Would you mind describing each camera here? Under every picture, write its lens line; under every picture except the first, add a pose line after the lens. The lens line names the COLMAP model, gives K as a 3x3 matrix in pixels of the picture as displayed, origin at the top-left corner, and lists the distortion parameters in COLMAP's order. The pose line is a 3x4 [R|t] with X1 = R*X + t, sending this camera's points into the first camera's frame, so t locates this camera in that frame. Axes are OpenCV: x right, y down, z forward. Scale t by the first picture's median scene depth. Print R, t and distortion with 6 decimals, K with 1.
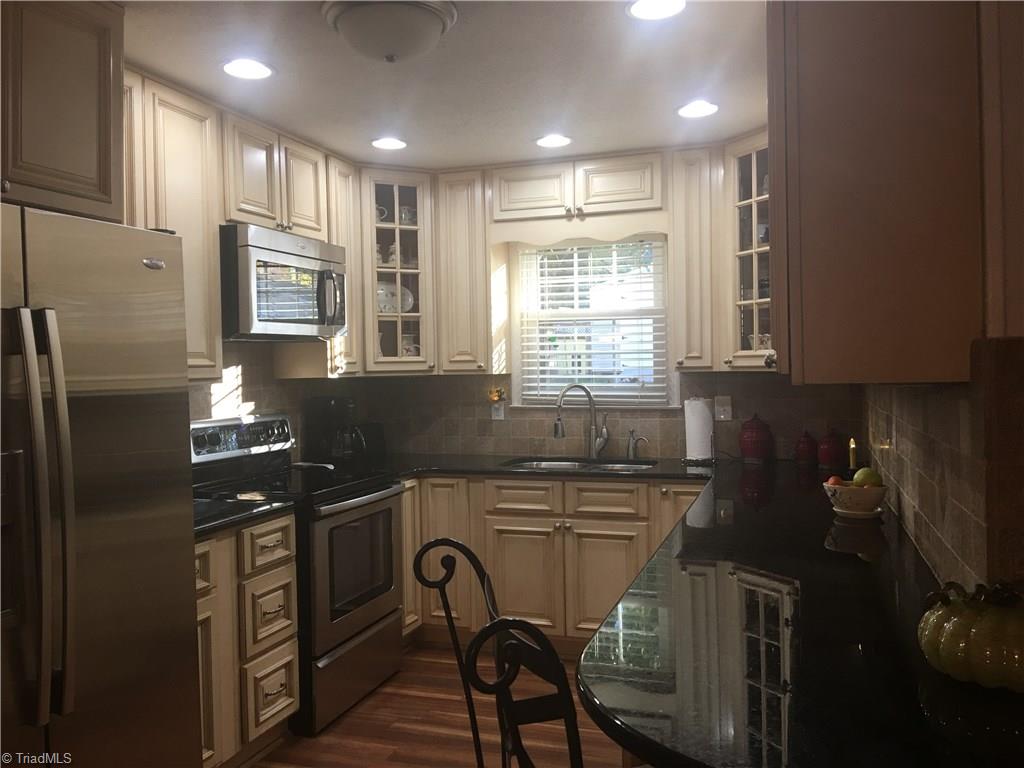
lens RADIAL K [[867.0, 0, 508.7], [0, 867.0, 379.7], [0, 0, 1]] dist [0.018846, -0.016827]
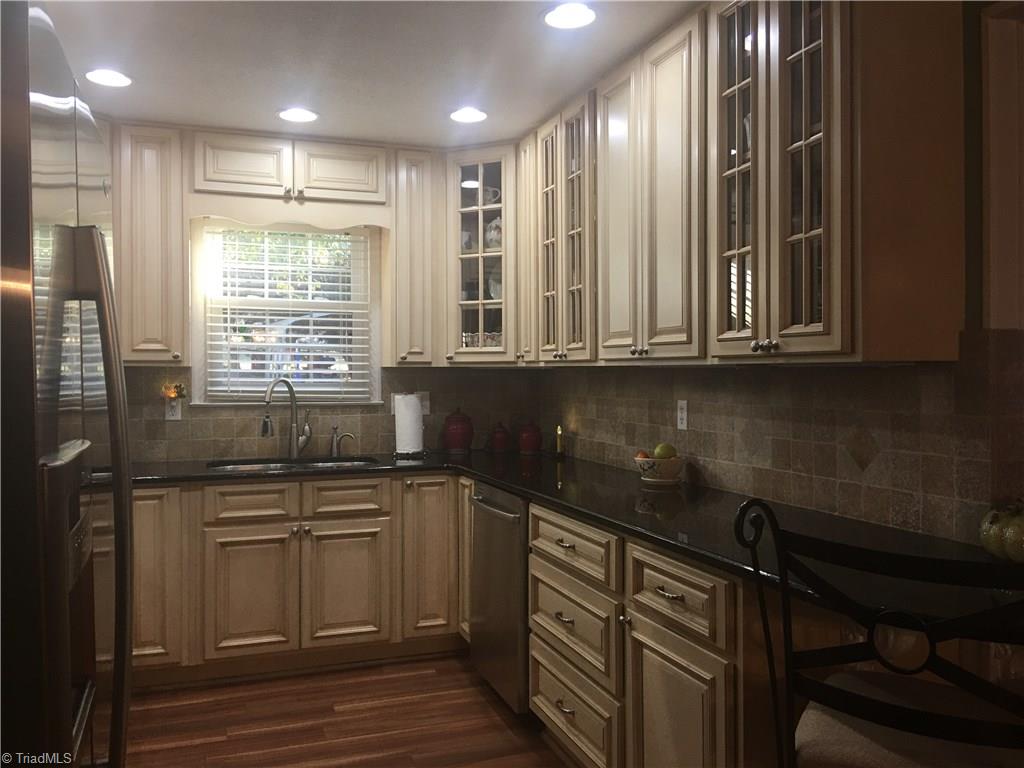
lens RADIAL K [[867.0, 0, 511.5], [0, 867.0, 383.9], [0, 0, 1]] dist [0.018846, -0.016827]
pose [[0.774651, 0.005953, 0.632361, -0.333397], [-0.002340, 0.999976, -0.006548, 0.016780], [-0.632385, 0.003593, 0.774646, 0.128266]]
